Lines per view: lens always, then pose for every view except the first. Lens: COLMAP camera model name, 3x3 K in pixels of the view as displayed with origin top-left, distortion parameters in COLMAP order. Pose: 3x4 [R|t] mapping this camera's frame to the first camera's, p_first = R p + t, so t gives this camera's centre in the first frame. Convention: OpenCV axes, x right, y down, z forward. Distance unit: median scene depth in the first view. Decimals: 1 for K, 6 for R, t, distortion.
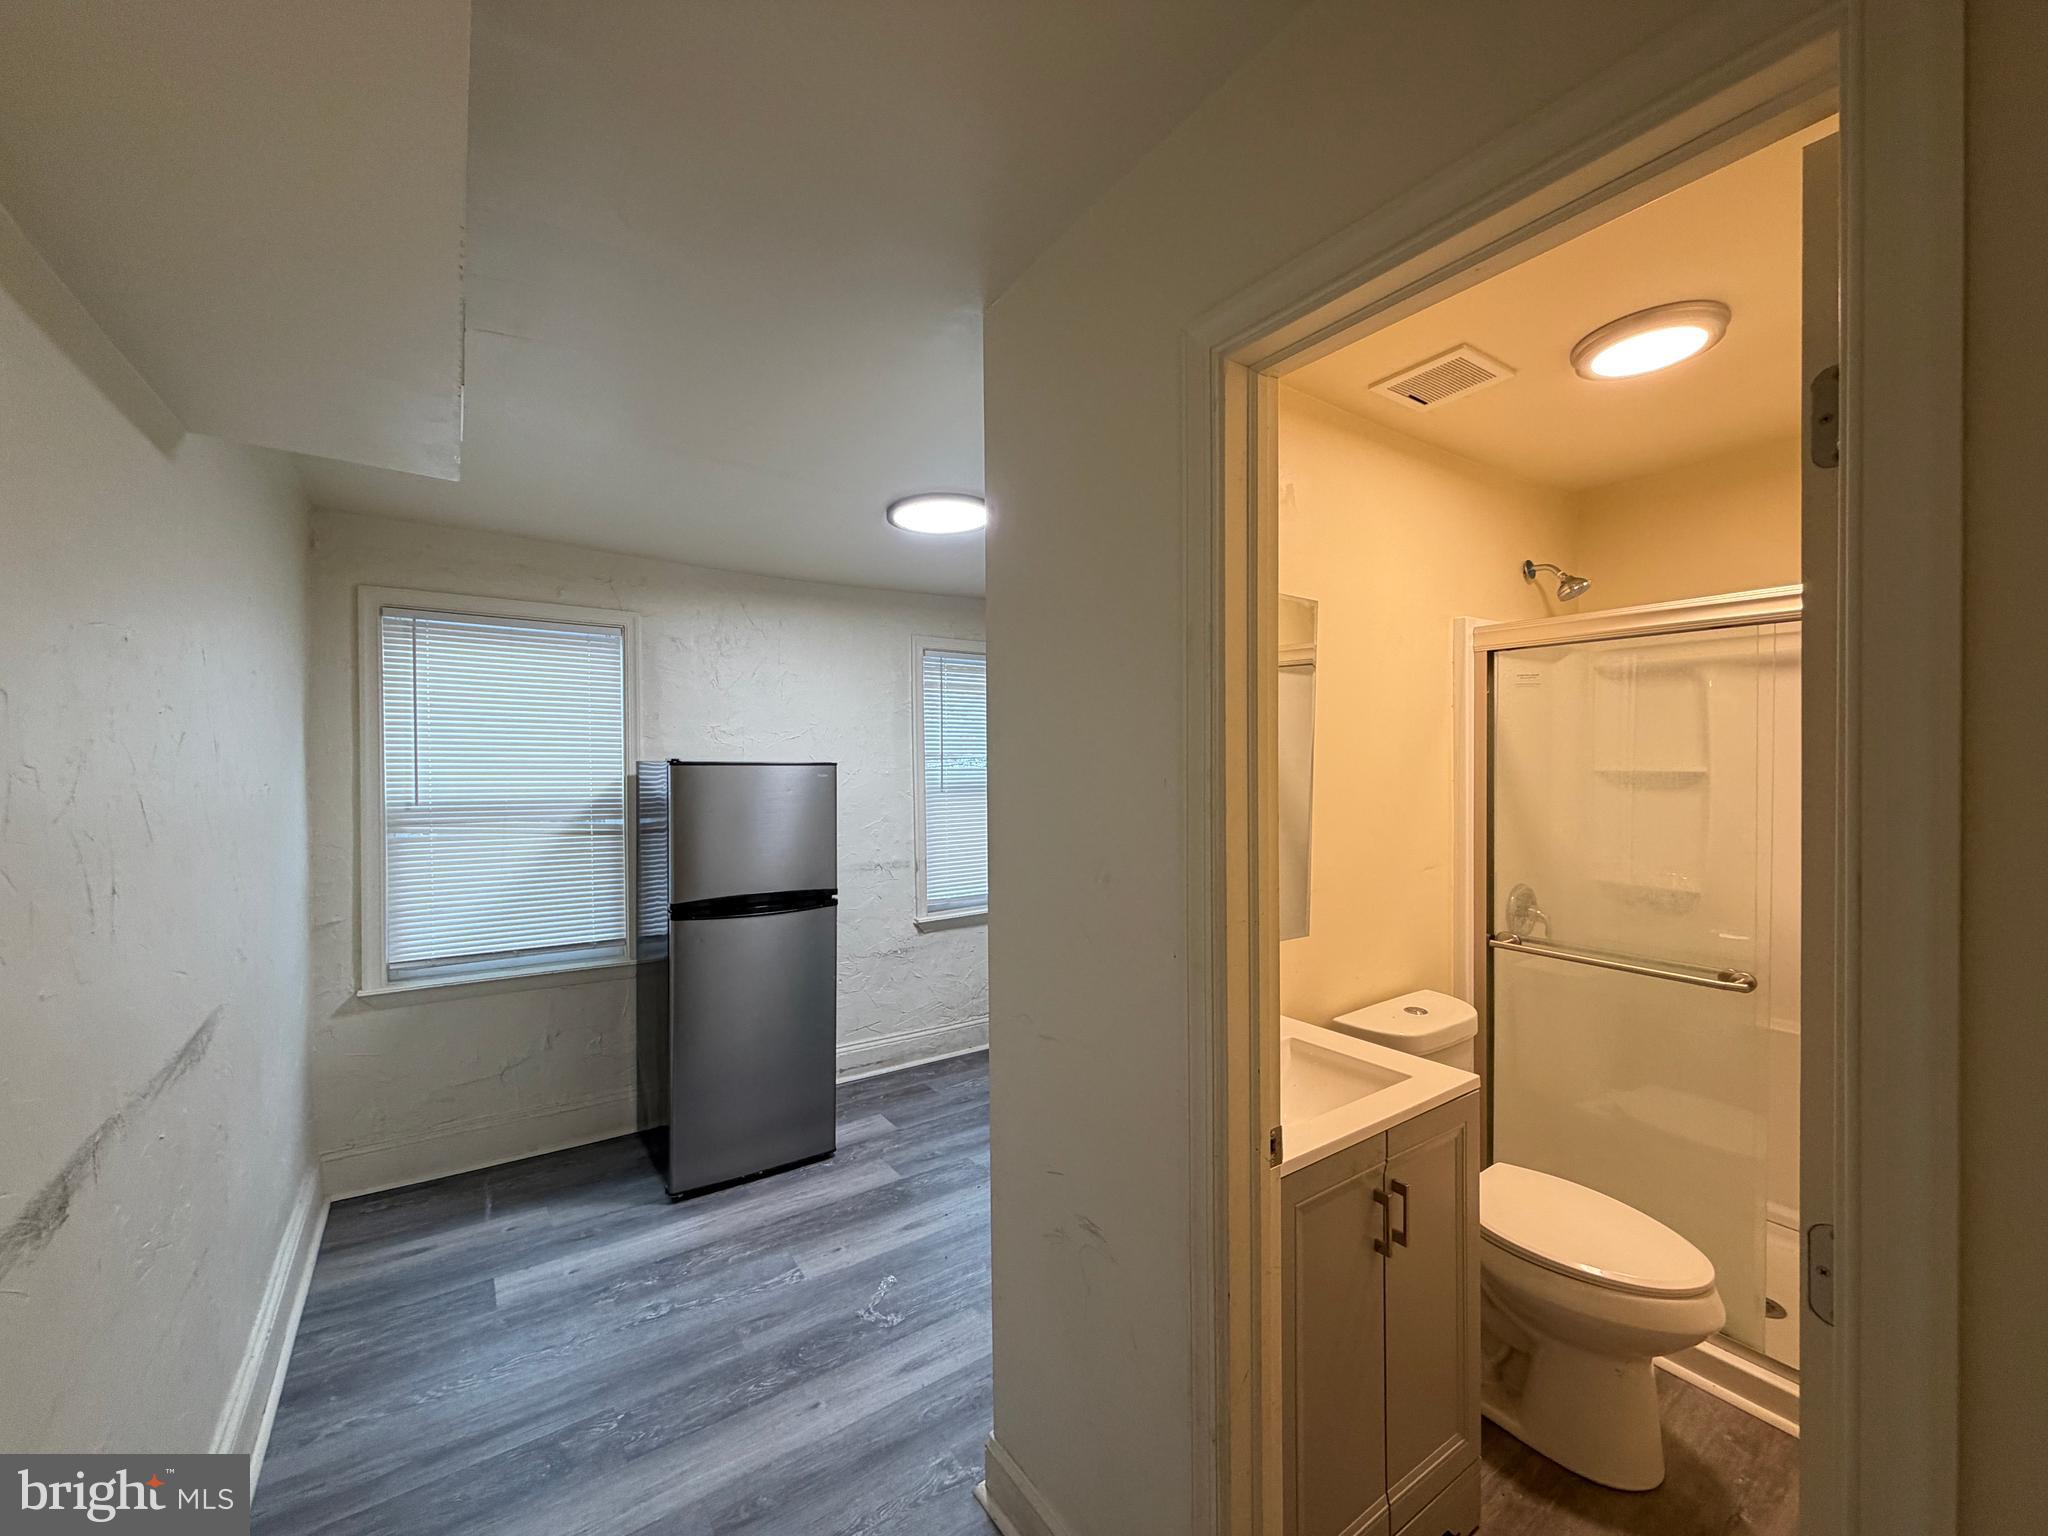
lens RADIAL K [[821.4, 0, 1025.0], [0, 821.4, 771.4], [0, 0, 1]] dist [-0.001406, -0.000207]
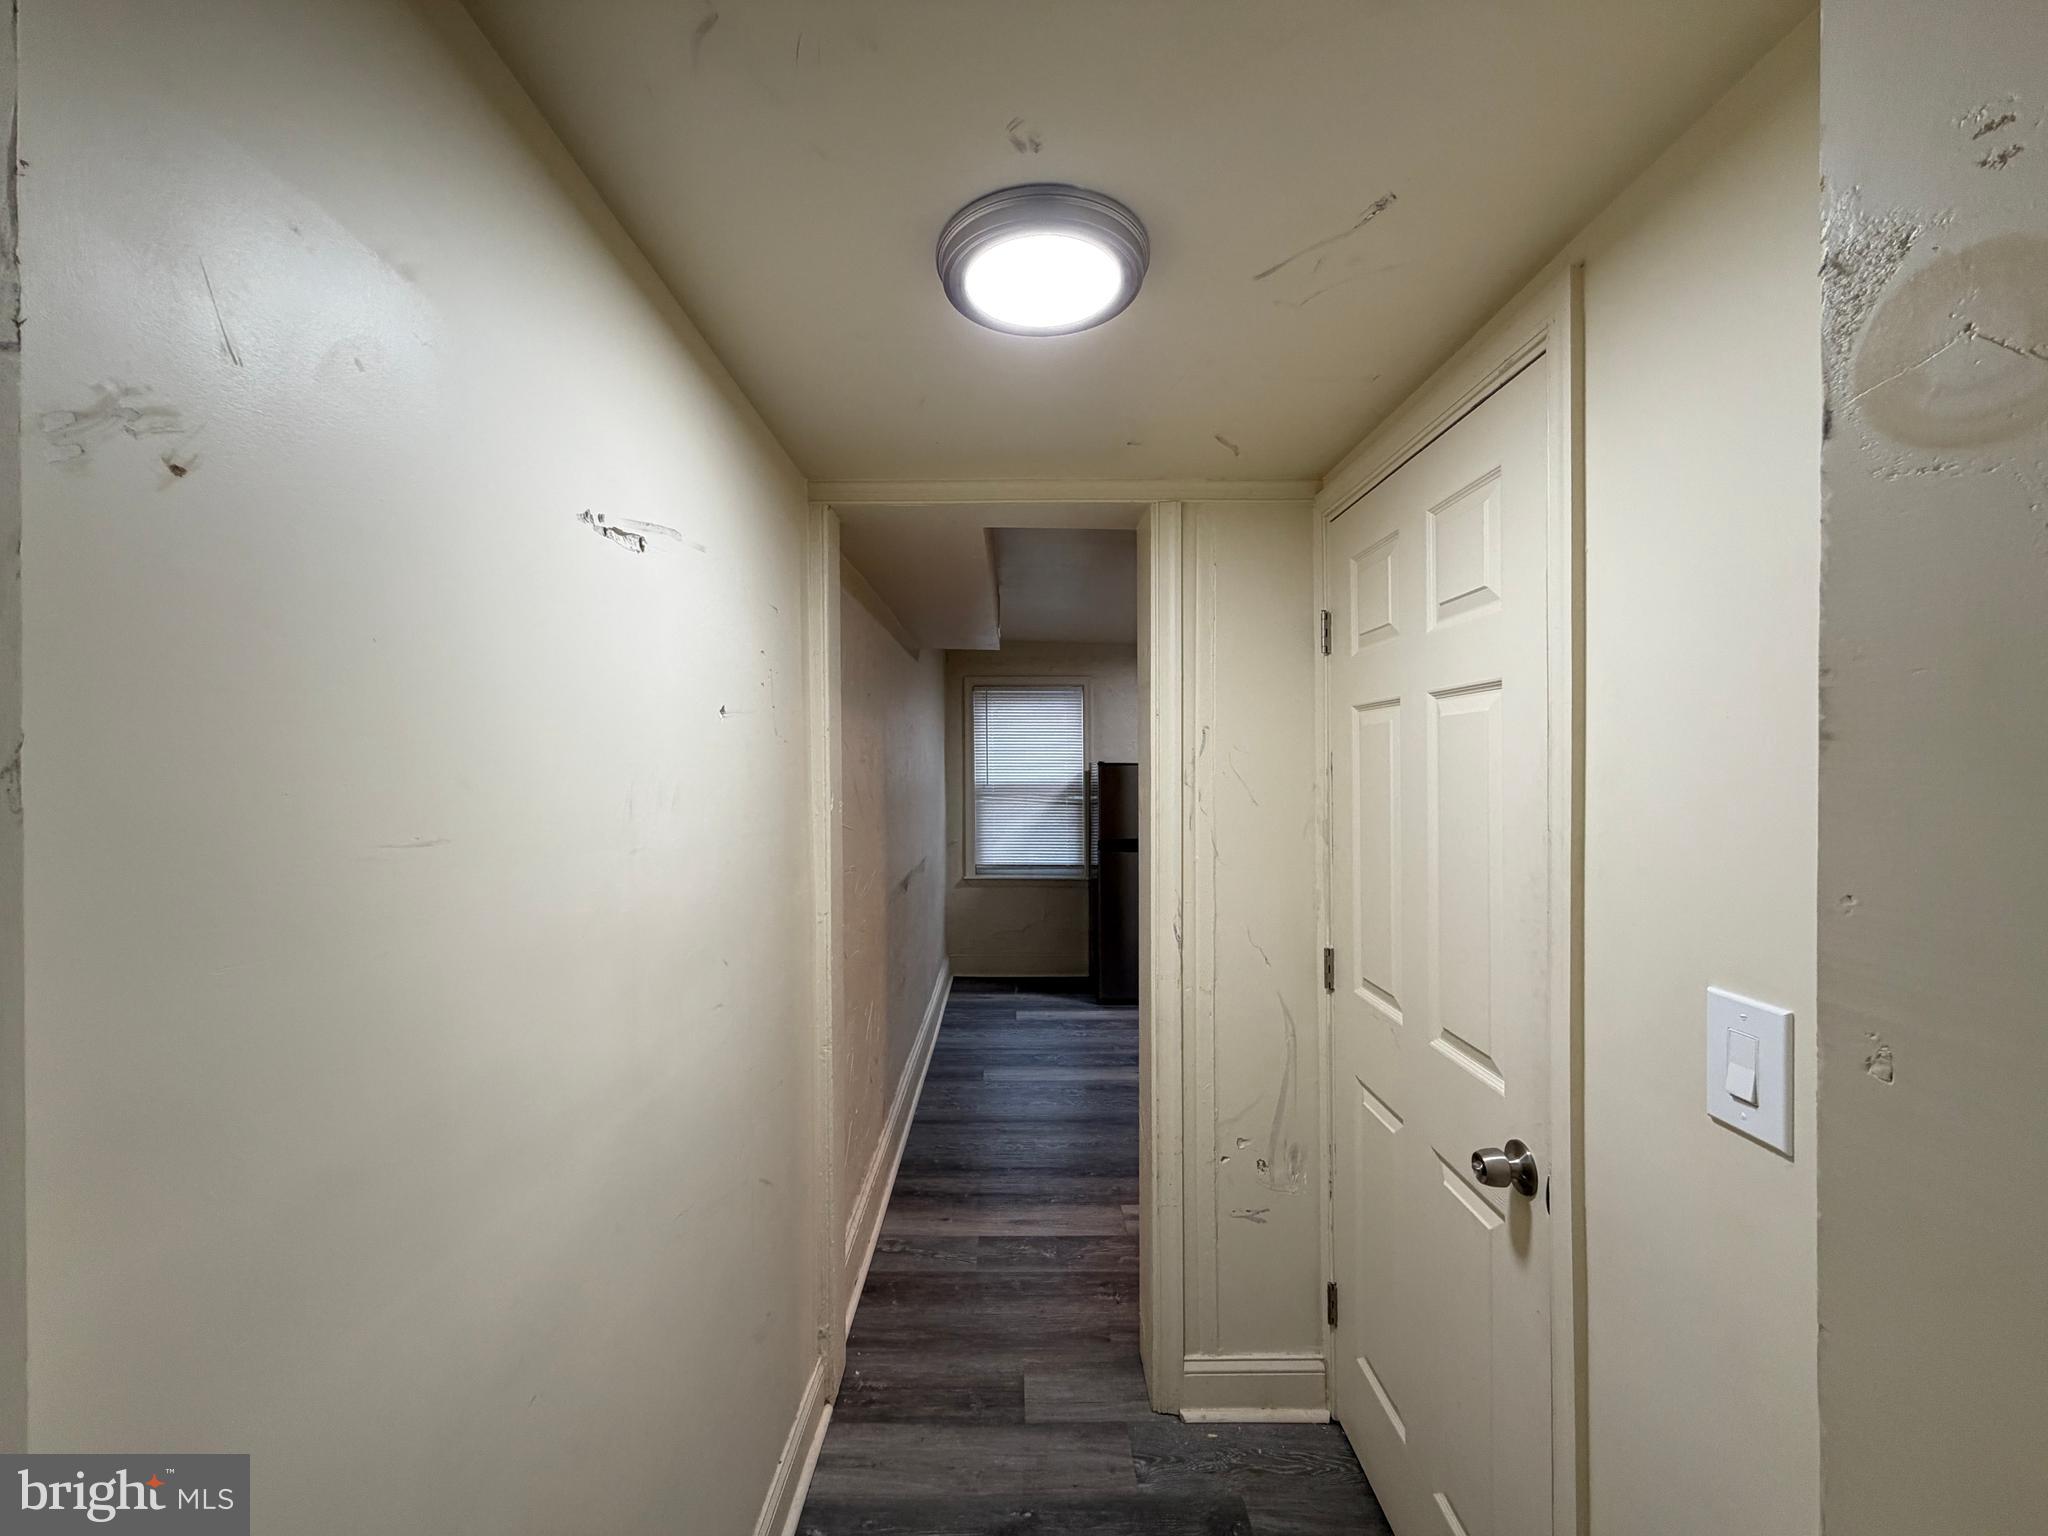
lens RADIAL K [[821.4, 0, 1025.0], [0, 821.4, 771.4], [0, 0, 1]] dist [-0.001406, -0.000207]
pose [[0.824882, 0.000819, -0.565304, 0.599647], [-0.000397, 1.000000, 0.000869, 0.005421], [0.565305, -0.000492, 0.824882, -0.771357]]
